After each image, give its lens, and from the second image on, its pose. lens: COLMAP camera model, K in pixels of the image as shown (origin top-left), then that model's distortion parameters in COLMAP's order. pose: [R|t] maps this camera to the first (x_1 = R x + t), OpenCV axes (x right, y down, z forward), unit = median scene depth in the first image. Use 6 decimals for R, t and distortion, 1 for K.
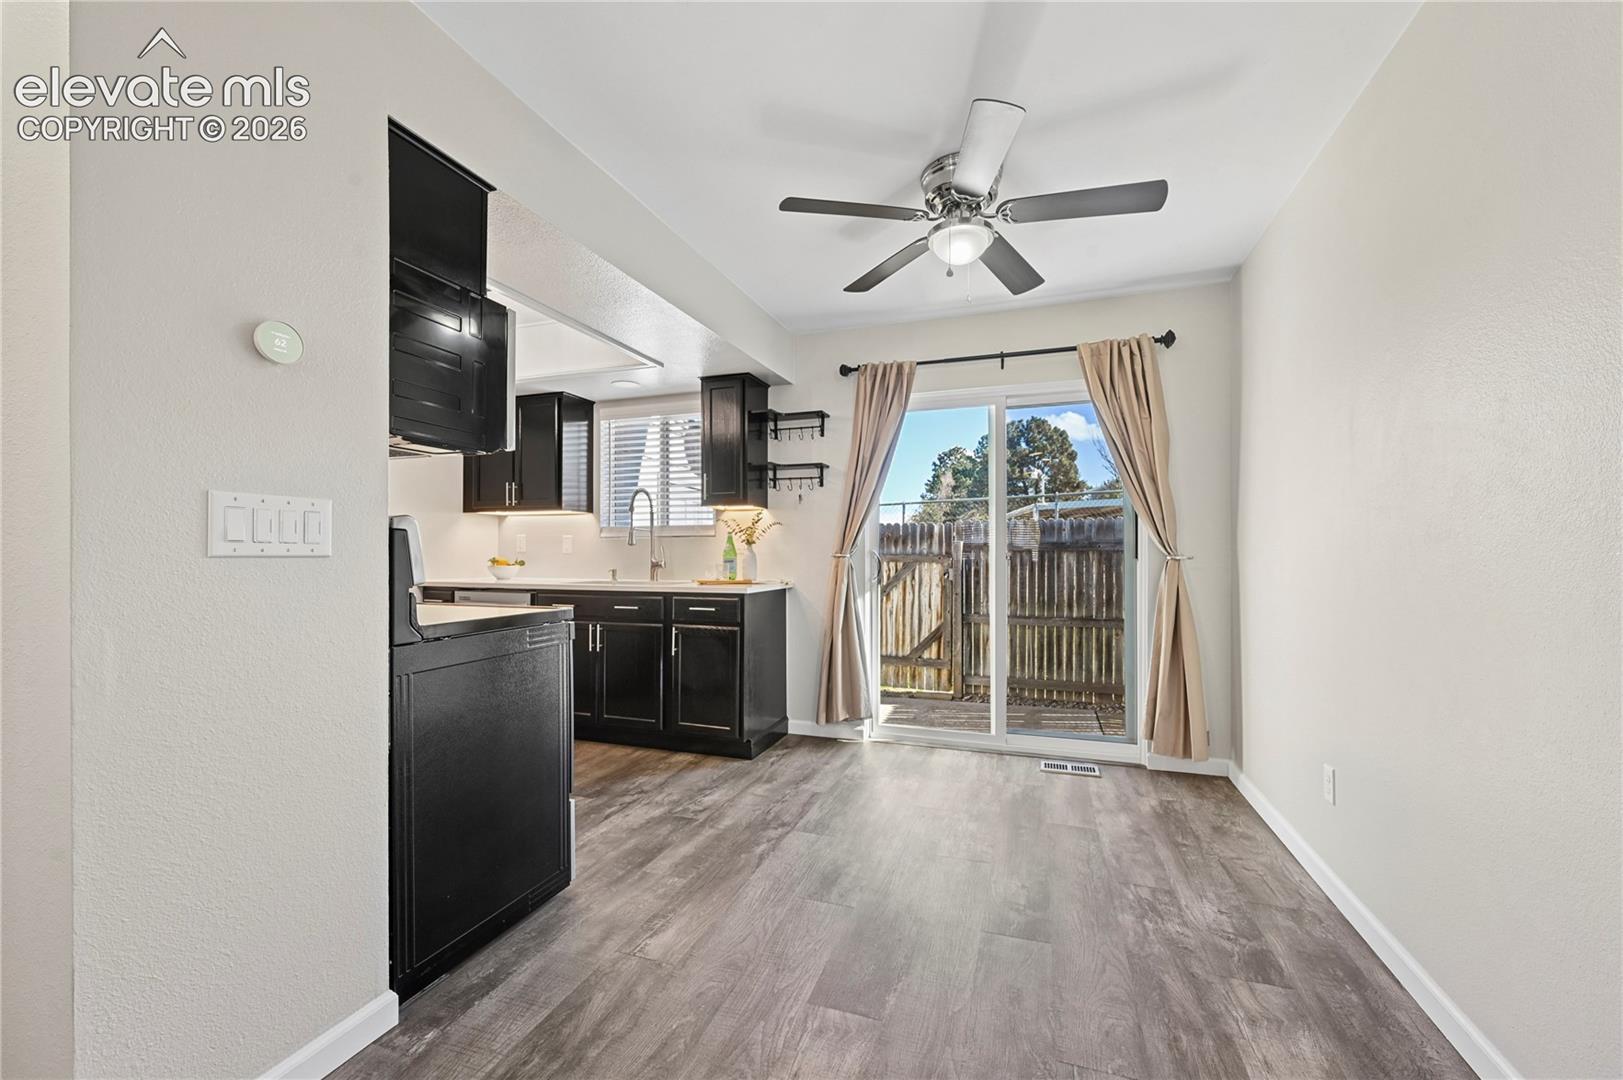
lens RADIAL K [[640.6, 0, 813.2], [0, 640.6, 551.3], [0, 0, 1]] dist [-0.000795, 0.000026]
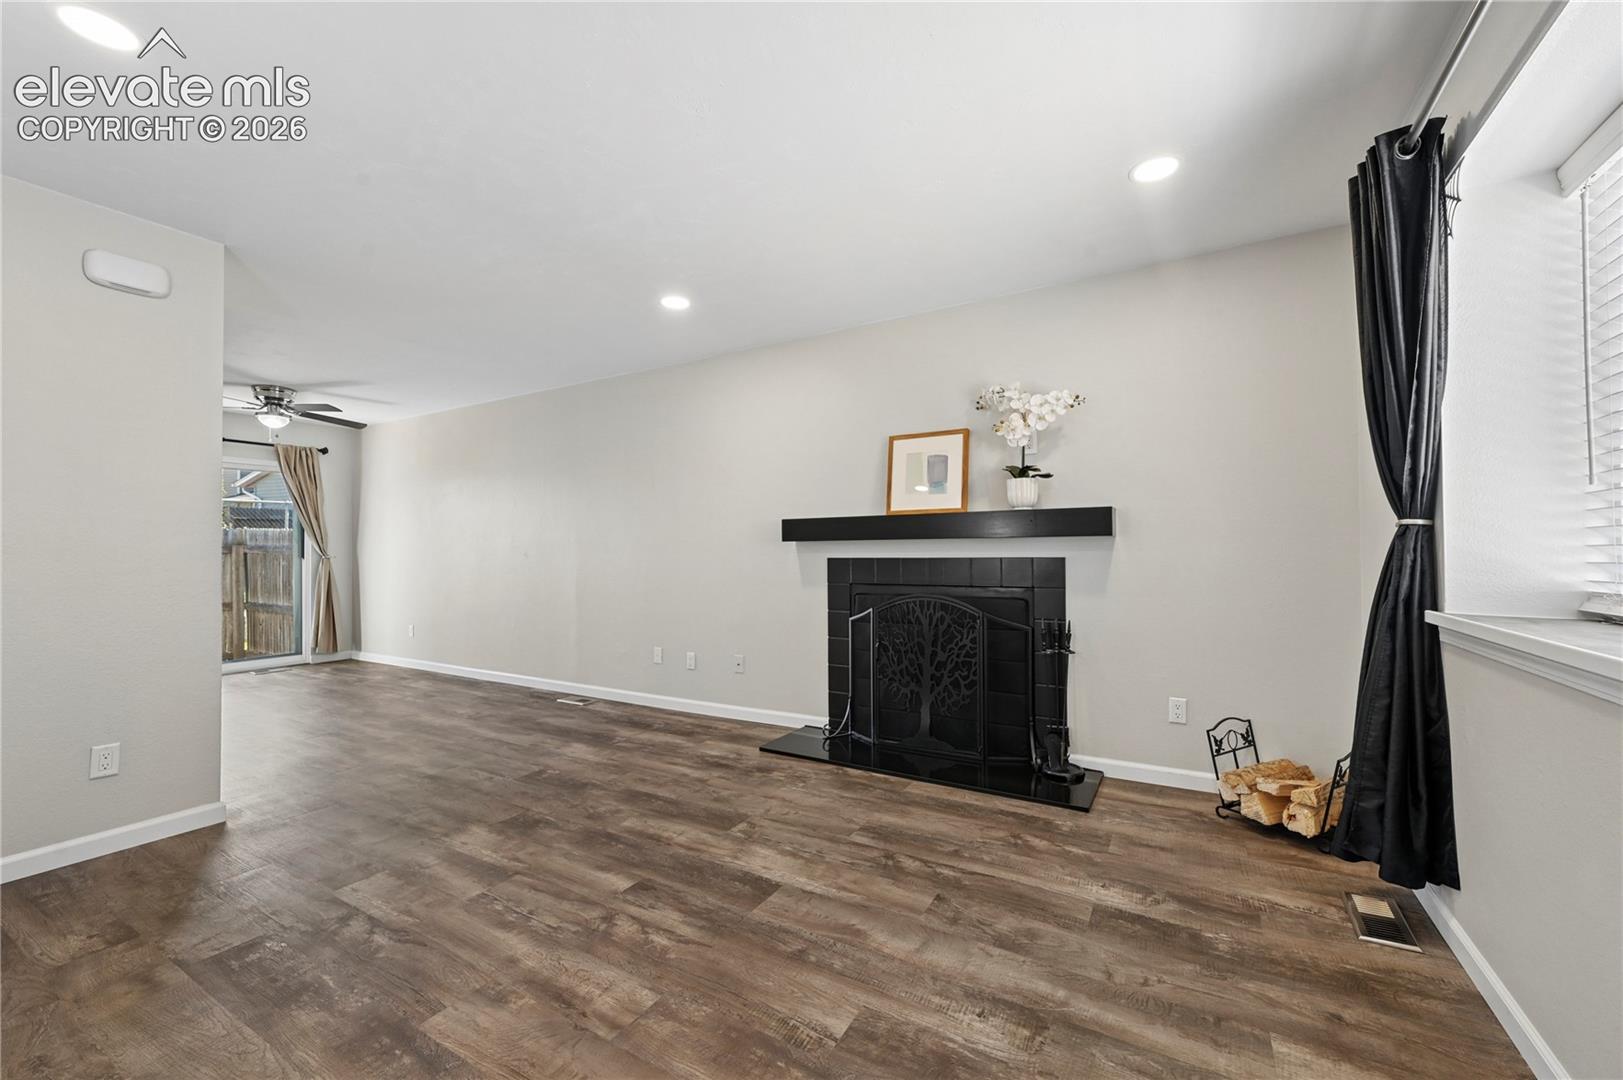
lens RADIAL K [[640.6, 0, 823.3], [0, 640.6, 549.4], [0, 0, 1]] dist [-0.000795, 0.000026]
pose [[0.174393, -0.000121, 0.984676, -0.895424], [0.002434, 0.999997, -0.000308, -0.007979], [-0.984673, 0.002451, 0.174393, -0.703844]]
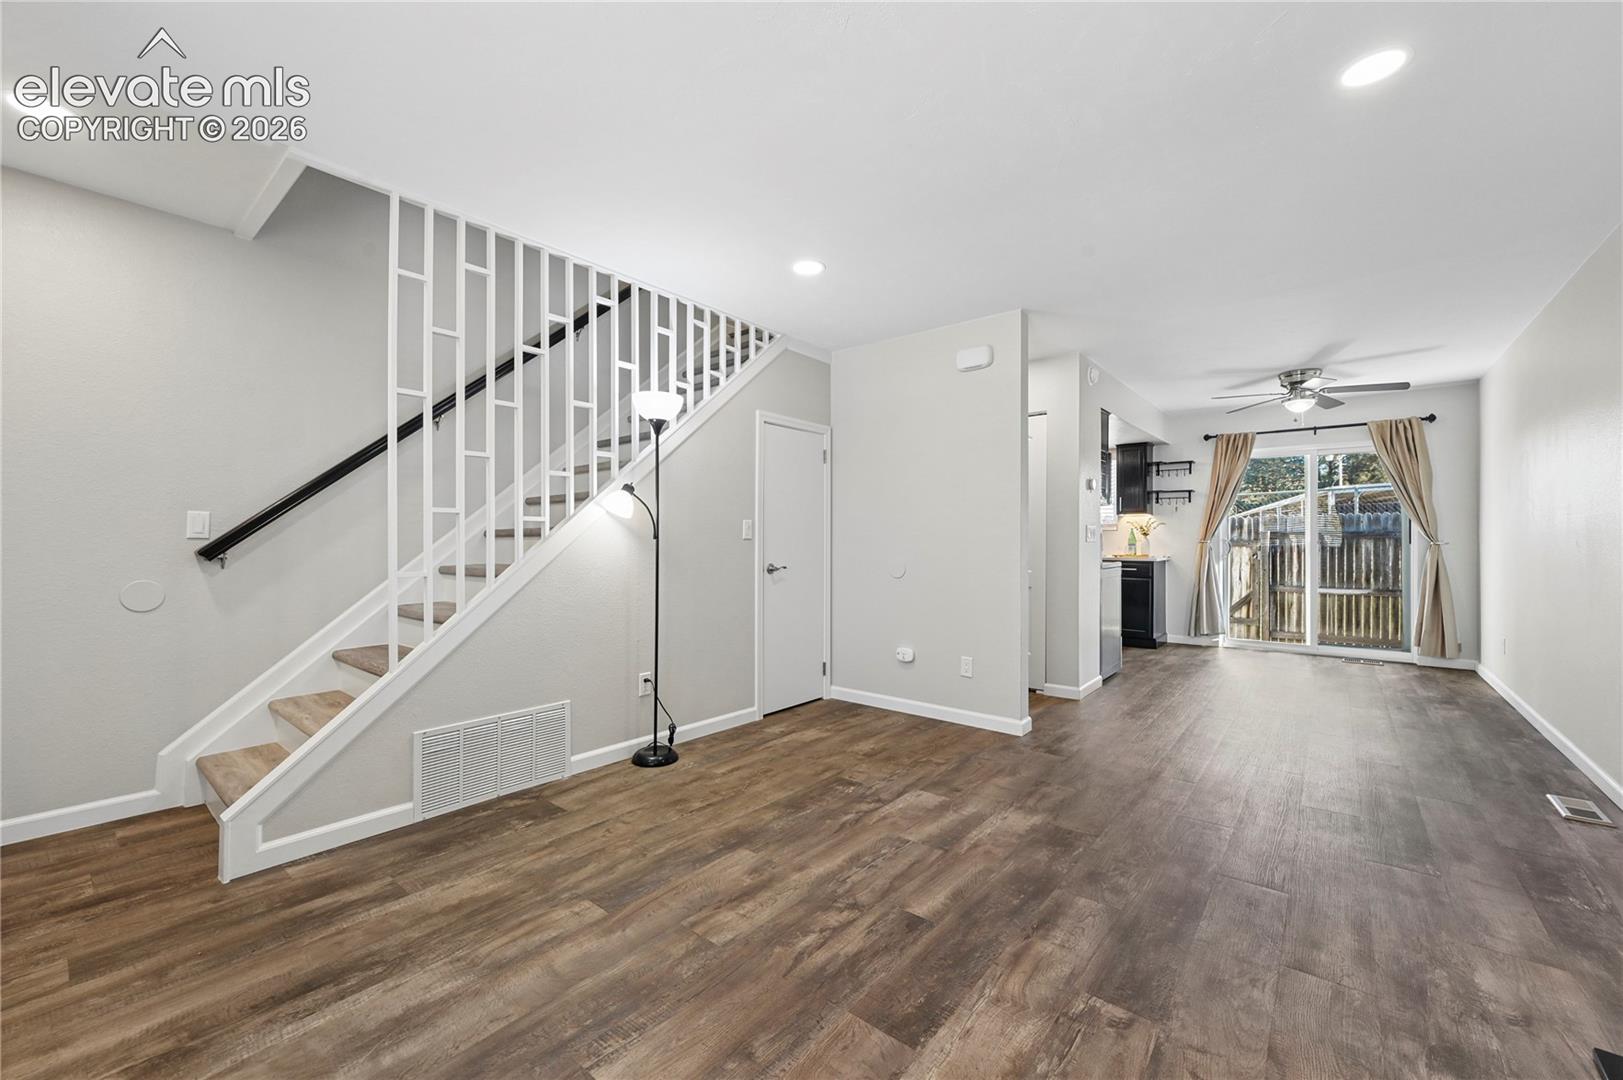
lens RADIAL K [[640.6, 0, 813.1], [0, 640.6, 539.0], [0, 0, 1]] dist [-0.000795, 0.000026]
pose [[0.941243, -0.000764, -0.337729, -0.333344], [0.001947, 0.999993, 0.003165, -0.007552], [0.337724, -0.003637, 0.941238, -0.913559]]
